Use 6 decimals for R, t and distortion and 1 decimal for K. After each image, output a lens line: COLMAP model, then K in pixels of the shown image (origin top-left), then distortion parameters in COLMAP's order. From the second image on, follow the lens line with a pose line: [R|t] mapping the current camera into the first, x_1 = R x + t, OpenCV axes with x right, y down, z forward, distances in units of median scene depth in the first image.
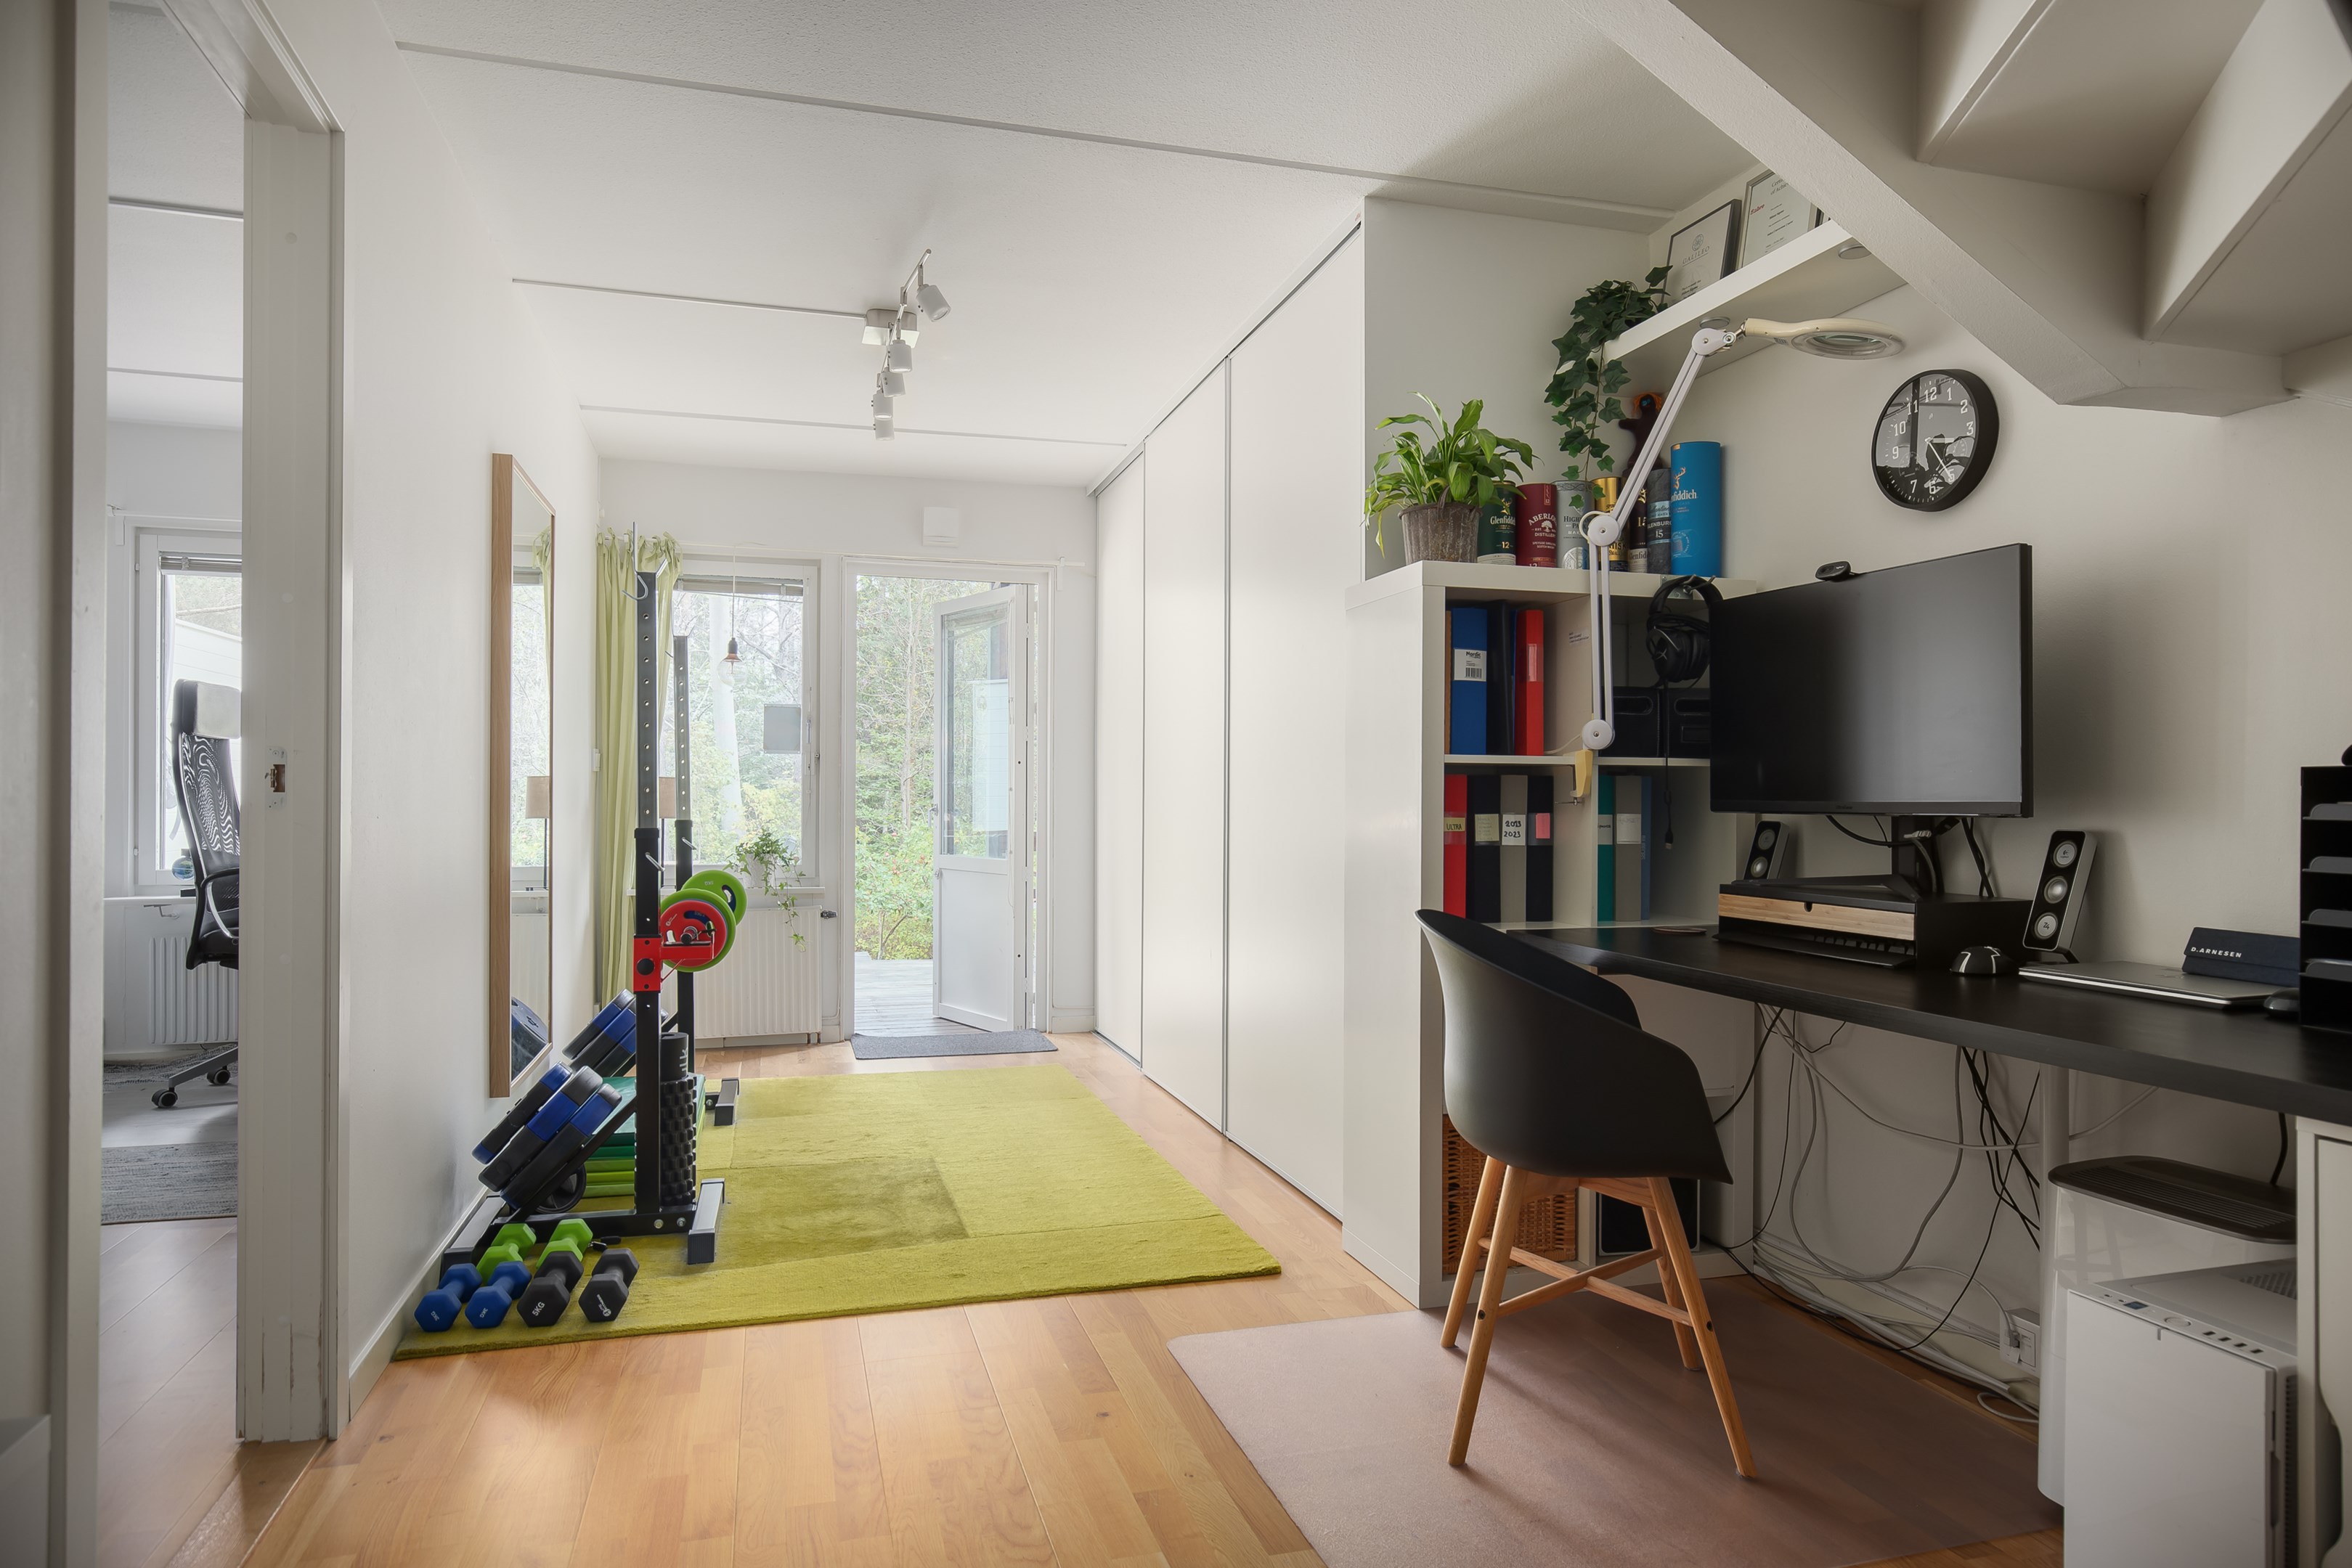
lens RADIAL K [[1395.5, 0, 1186.6], [0, 1395.5, 797.0], [0, 0, 1]] dist [-0.001181, 0.000671]
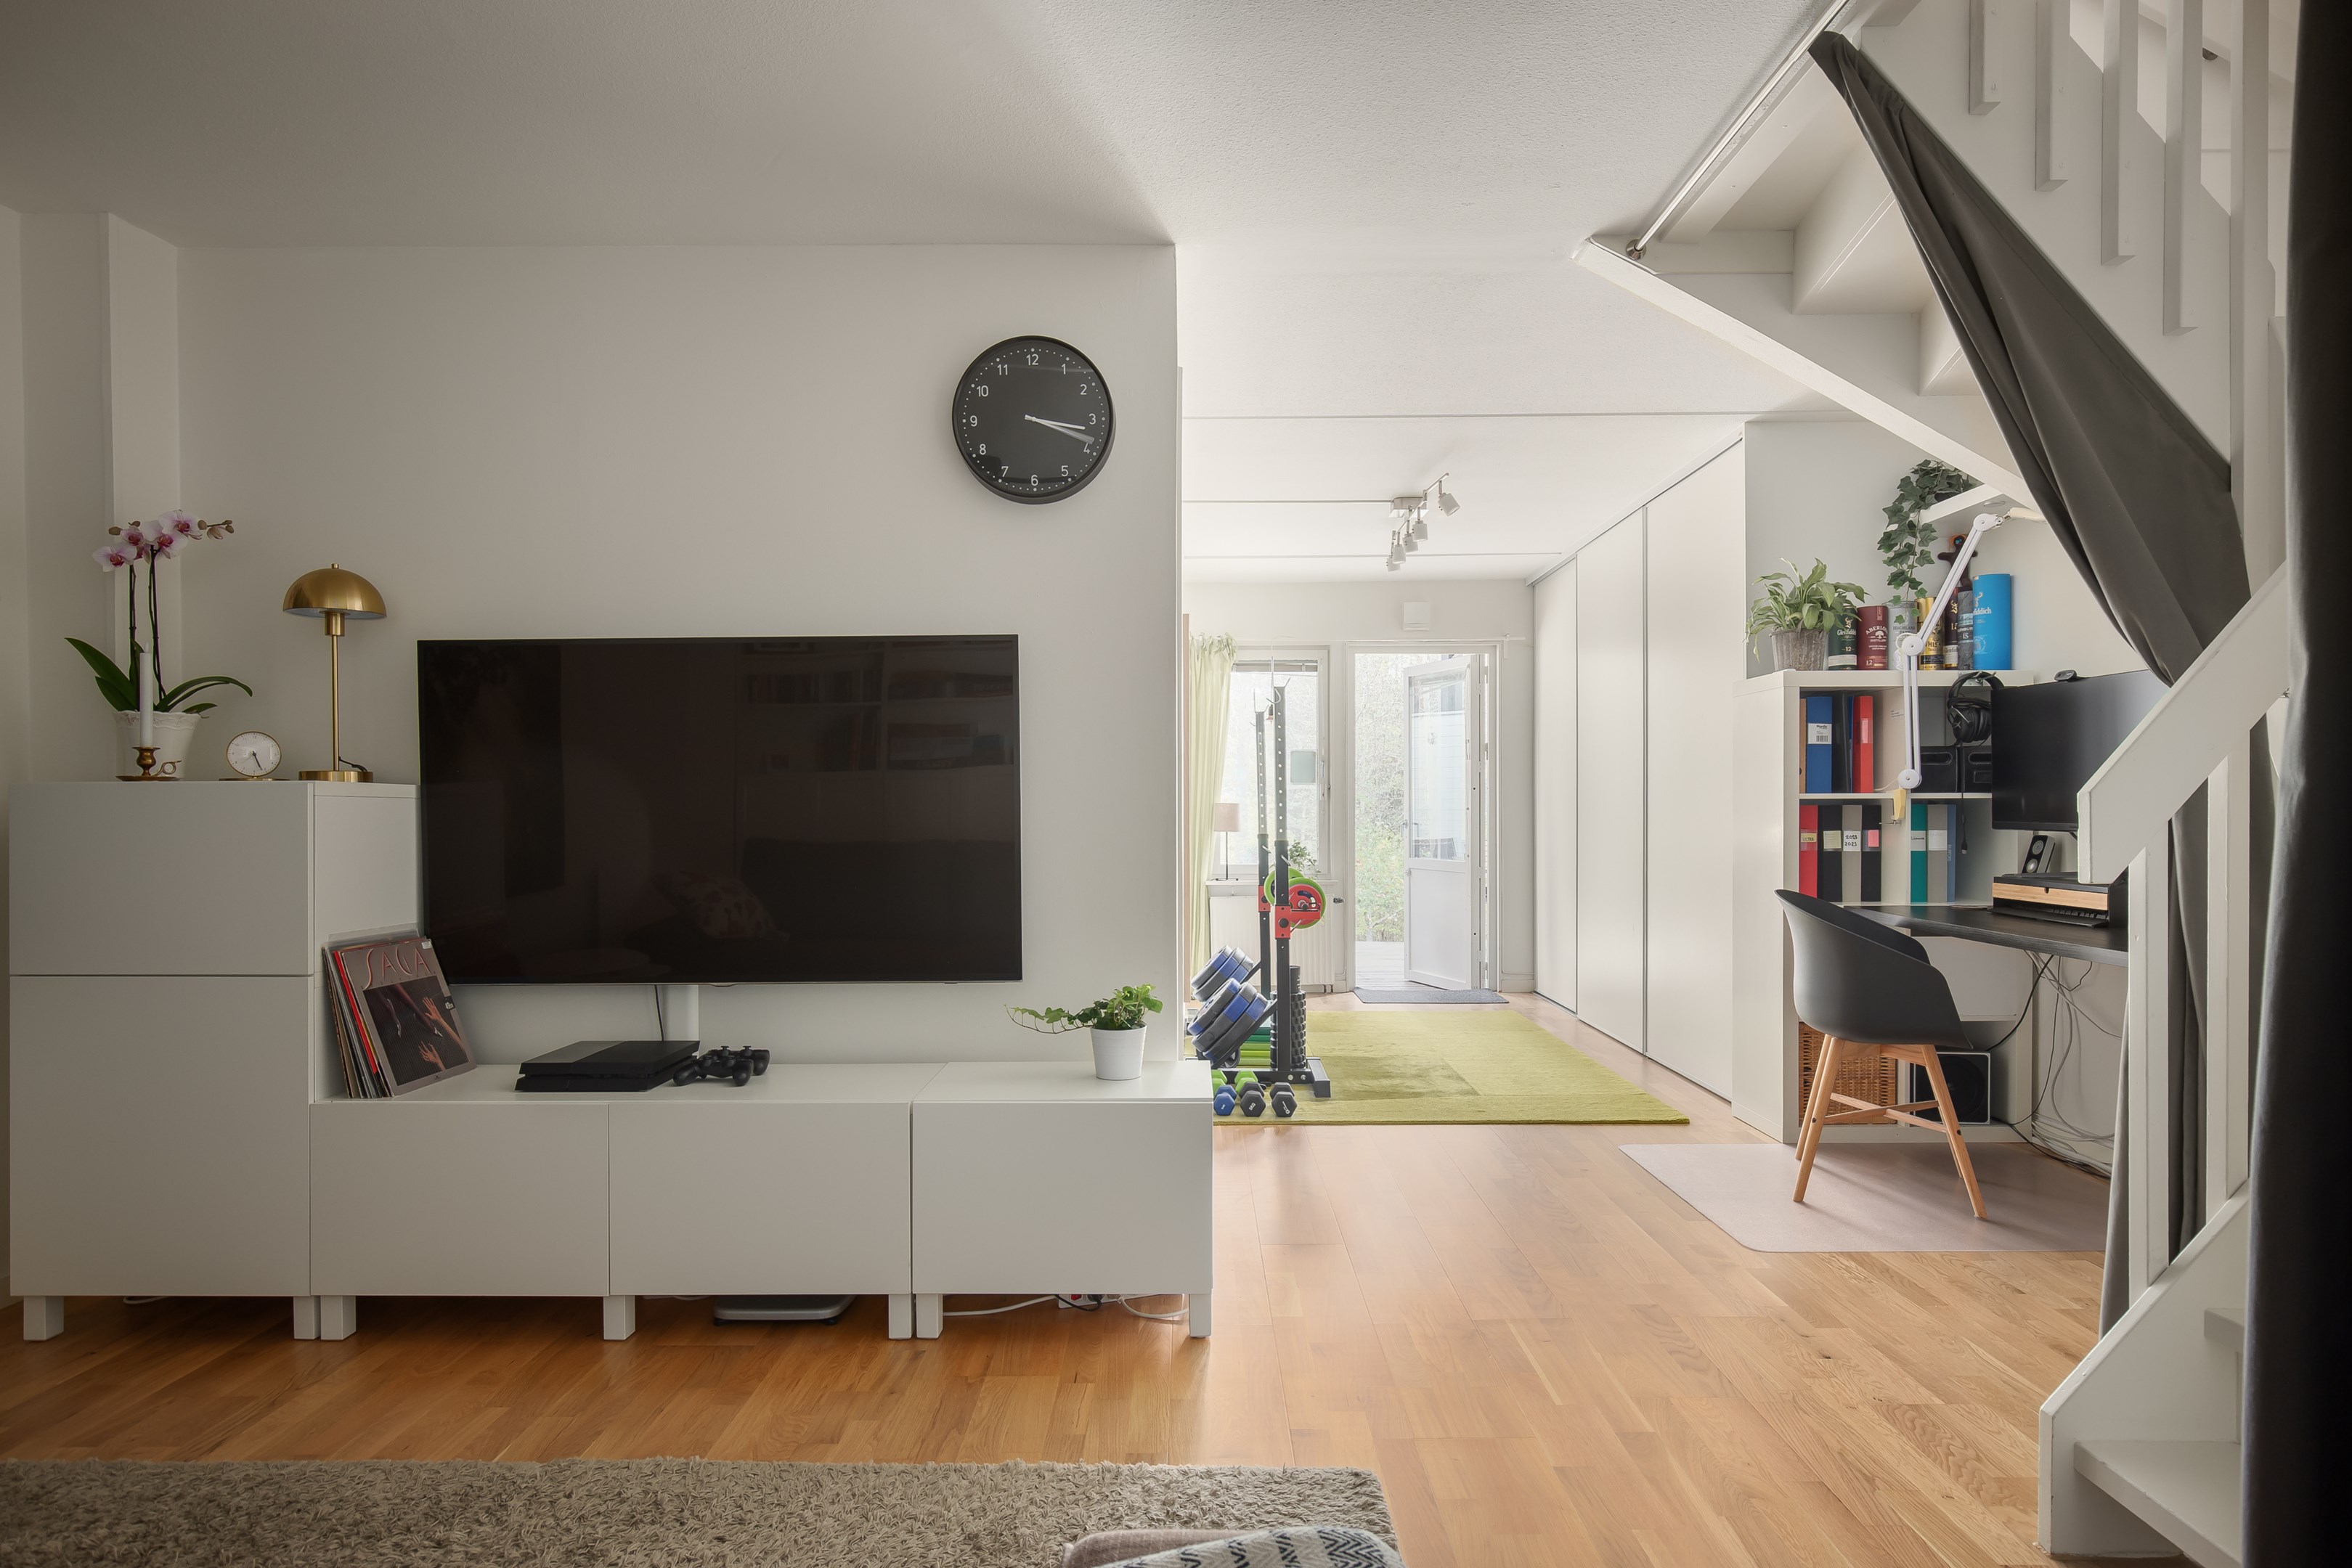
lens RADIAL K [[1325.3, 0, 1167.4], [0, 1325.3, 822.3], [0, 0, 1]] dist [-0.016871, 0.002039]
pose [[0.954850, -0.004891, -0.297048, -0.050765], [0.008707, 0.999896, 0.011527, -0.020138], [0.296961, -0.013593, 0.954793, -0.599543]]
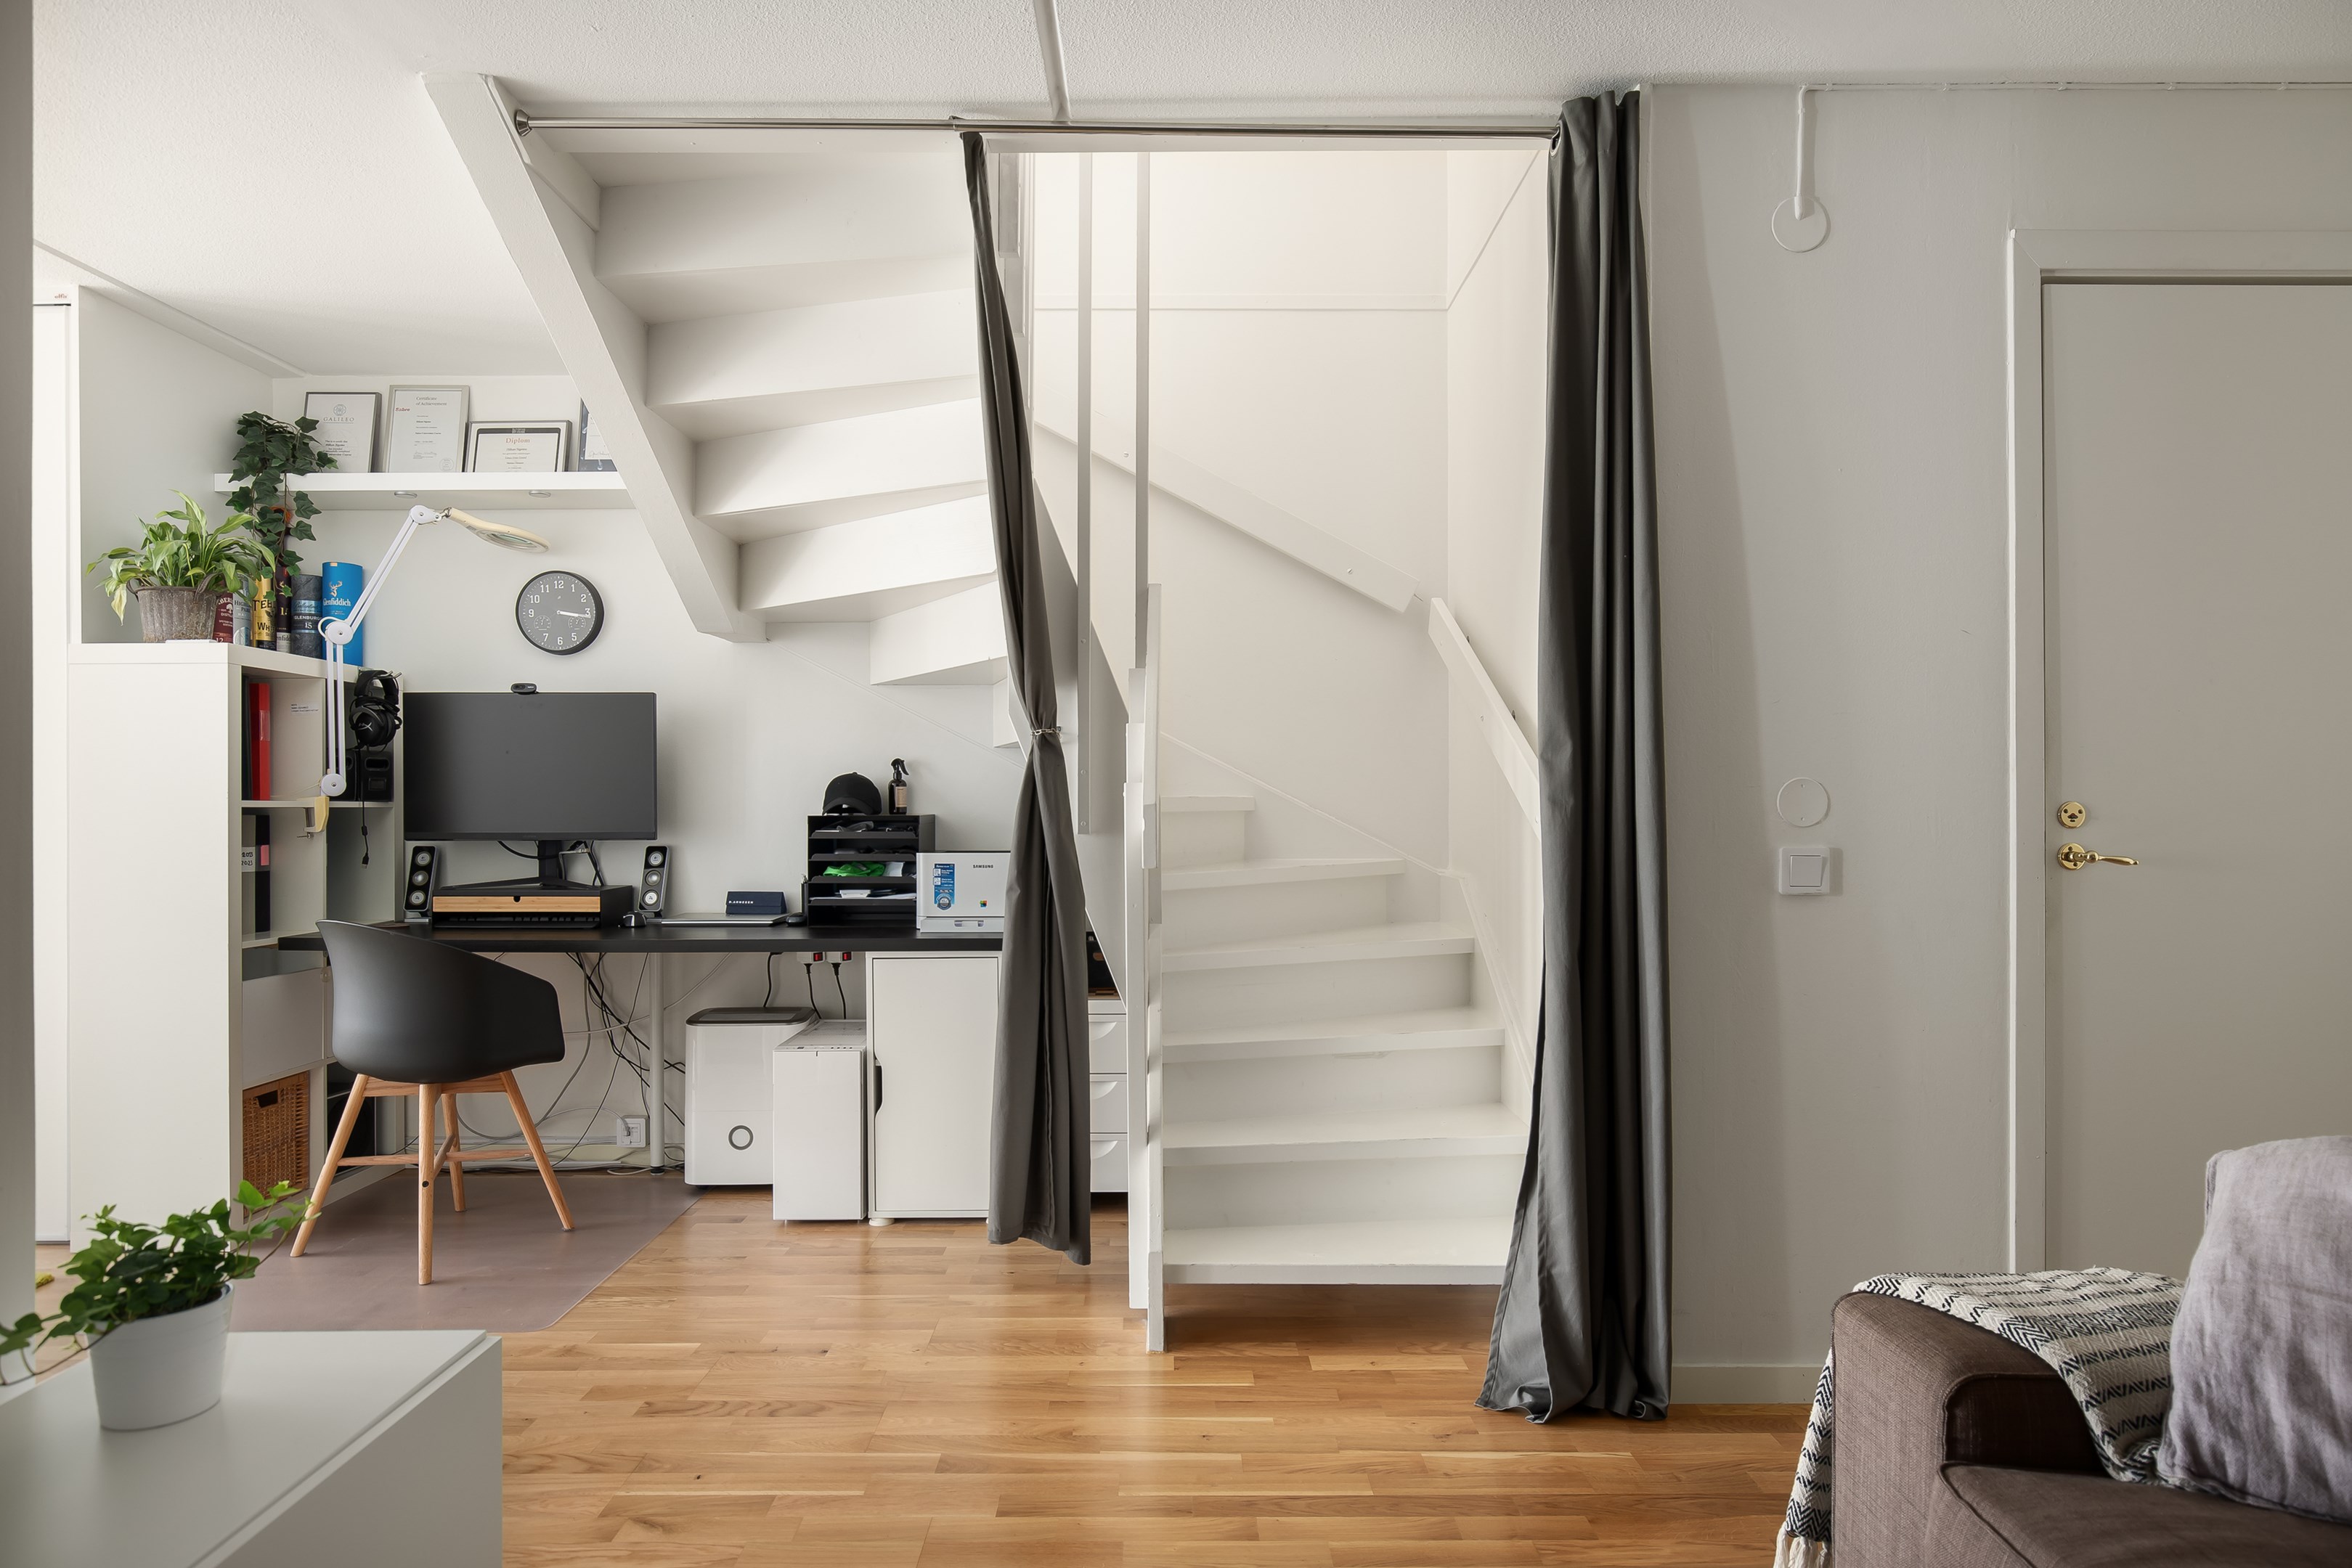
lens RADIAL K [[1395.5, 0, 1176.0], [0, 1395.5, 805.5], [0, 0, 1]] dist [-0.001181, 0.000671]
pose [[0.272521, -0.003615, 0.962143, -0.741809], [0.004437, 0.999987, 0.002501, -0.024022], [-0.962140, 0.003588, 0.272533, -0.130546]]
